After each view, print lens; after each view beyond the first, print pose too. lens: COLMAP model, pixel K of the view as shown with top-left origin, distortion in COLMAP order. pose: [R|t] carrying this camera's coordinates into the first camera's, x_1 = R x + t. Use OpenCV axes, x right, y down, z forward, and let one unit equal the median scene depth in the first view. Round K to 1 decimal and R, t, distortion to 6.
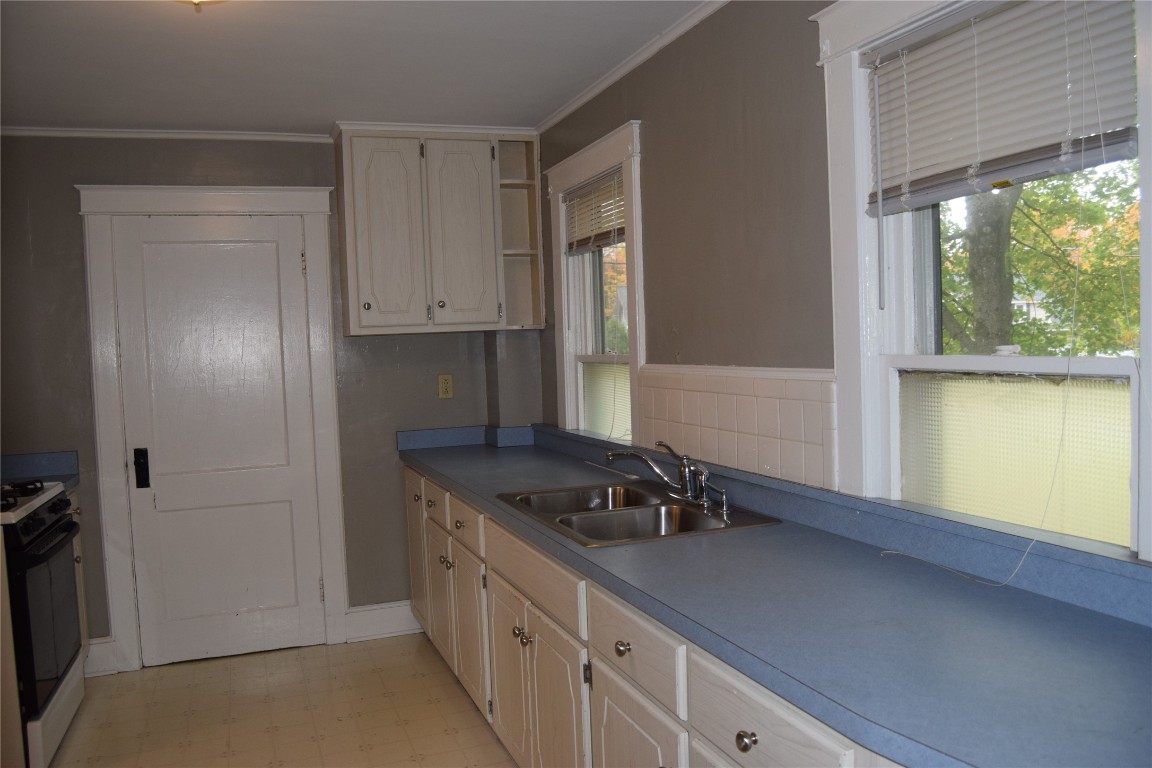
lens RADIAL K [[904.8, 0, 578.4], [0, 904.8, 385.0], [0, 0, 1]] dist [-0.073998, 0.019442]
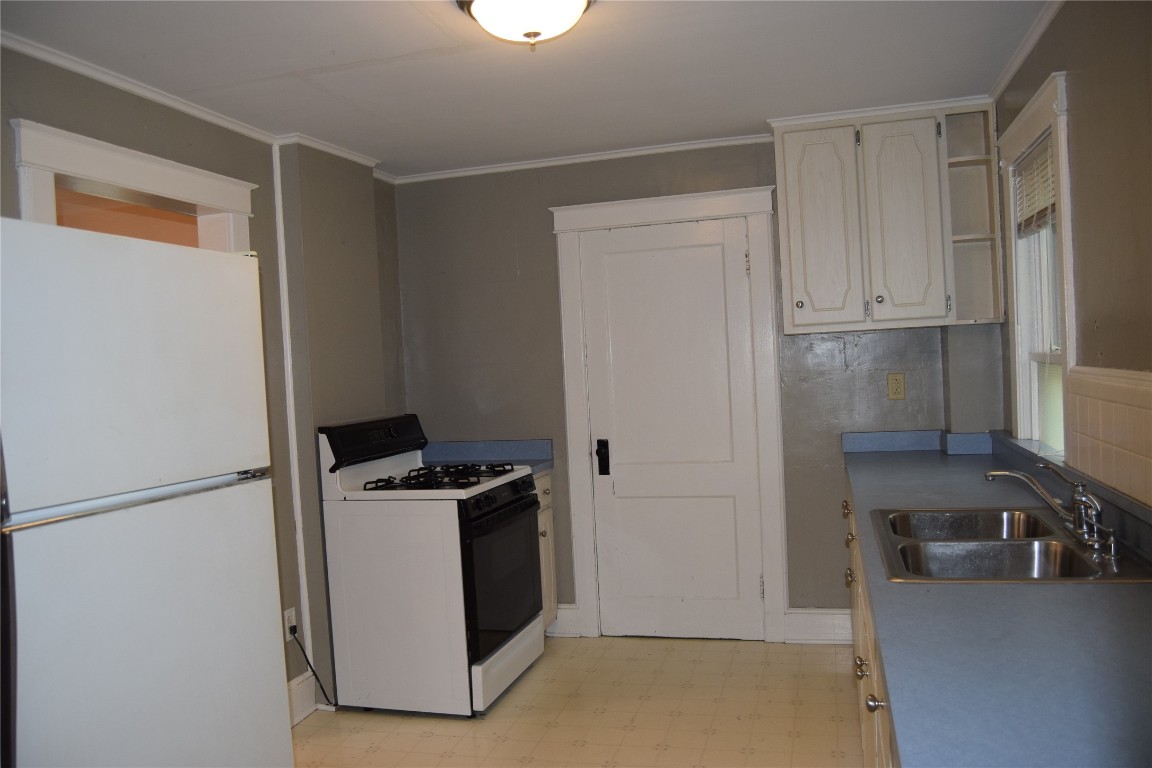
lens RADIAL K [[904.8, 0, 577.6], [0, 904.8, 386.5], [0, 0, 1]] dist [-0.073998, 0.019442]
pose [[0.811419, 0.013156, -0.584317, 0.142536], [-0.006496, 0.999888, 0.013493, -0.009934], [0.584429, -0.007153, 0.811413, 0.063387]]
